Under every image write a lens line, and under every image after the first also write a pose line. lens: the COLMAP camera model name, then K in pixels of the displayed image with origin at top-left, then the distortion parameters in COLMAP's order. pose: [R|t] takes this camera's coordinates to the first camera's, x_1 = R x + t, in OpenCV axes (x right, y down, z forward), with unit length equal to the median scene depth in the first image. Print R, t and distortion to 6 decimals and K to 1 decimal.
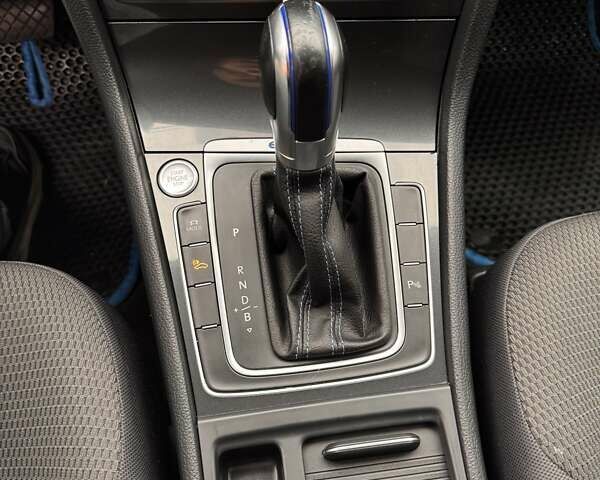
lens RADIAL K [[583.7, 0, 300.0], [0, 583.7, 240.0], [0, 0, 1]] dist [-0.001517, -0.004049]
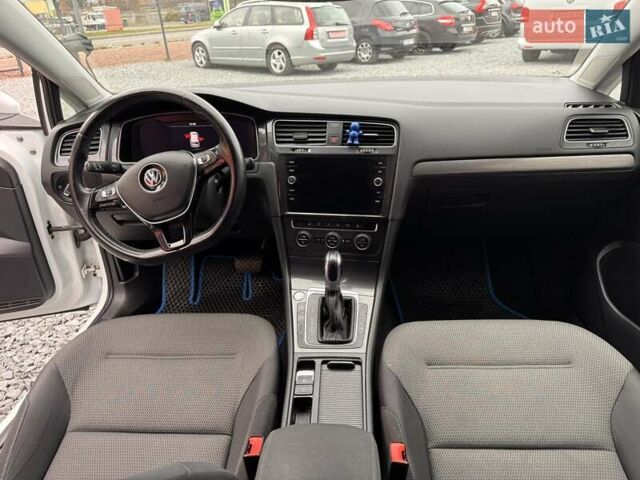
lens RADIAL K [[919.8, 0, 320.0], [0, 919.8, 240.0], [0, 0, 1]] dist [0.270677, -0.668762]
pose [[0.977210, 0.049111, -0.206517, 1.073878], [-0.143974, 0.868244, -0.474788, 2.275304], [0.155990, 0.493701, 0.855527, -4.012265]]
